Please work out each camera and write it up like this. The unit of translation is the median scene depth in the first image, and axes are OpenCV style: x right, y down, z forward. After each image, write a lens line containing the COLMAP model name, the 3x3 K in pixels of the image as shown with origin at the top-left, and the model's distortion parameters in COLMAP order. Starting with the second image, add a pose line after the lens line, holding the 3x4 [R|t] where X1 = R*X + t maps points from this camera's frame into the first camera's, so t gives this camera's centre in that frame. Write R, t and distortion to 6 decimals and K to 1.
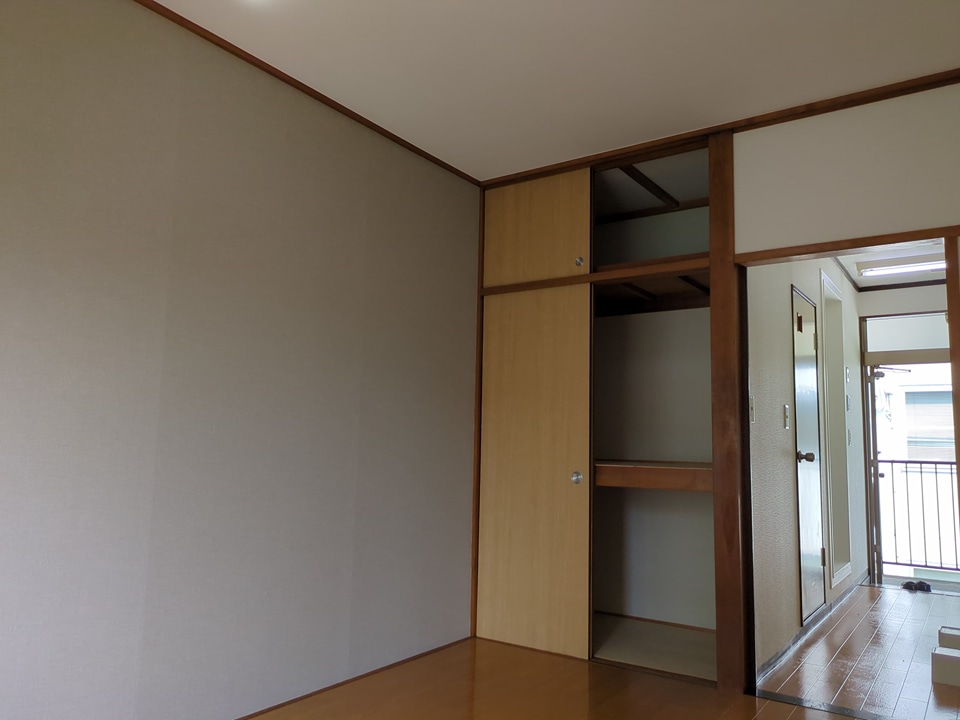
lens RADIAL K [[718.8, 0, 480.0], [0, 718.8, 360.0], [0, 0, 1]] dist [0.054642, -0.077759]
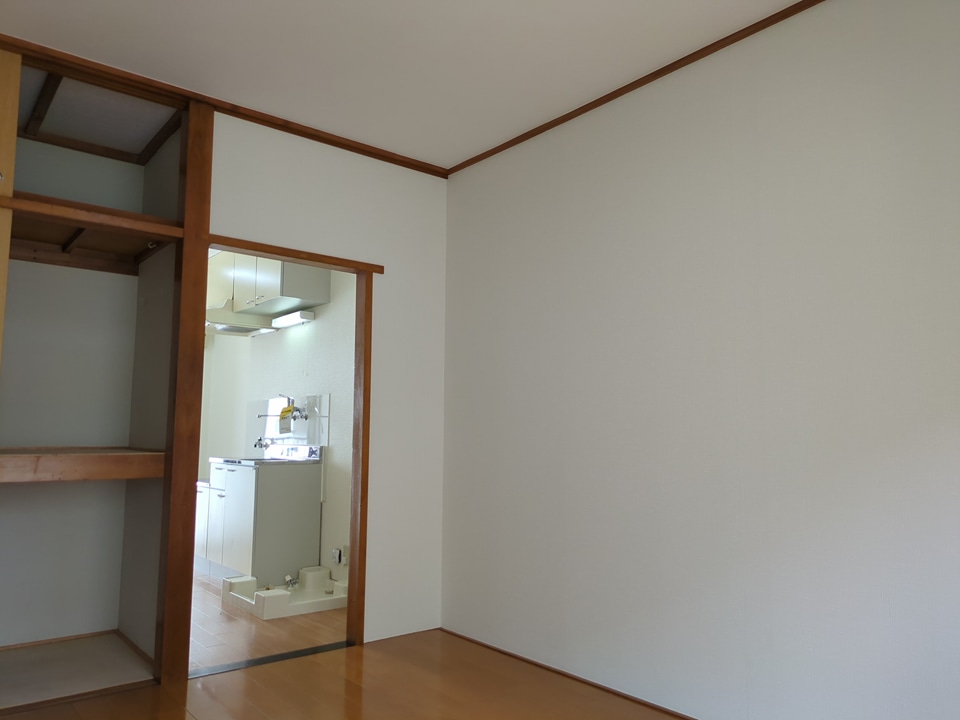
lens RADIAL K [[718.8, 0, 480.0], [0, 718.8, 360.0], [0, 0, 1]] dist [0.054642, -0.077759]
pose [[0.268894, 0.079611, 0.959874, -0.452901], [-0.113112, 0.992292, -0.050613, 0.030732], [-0.956505, -0.094964, 0.275826, 0.340997]]
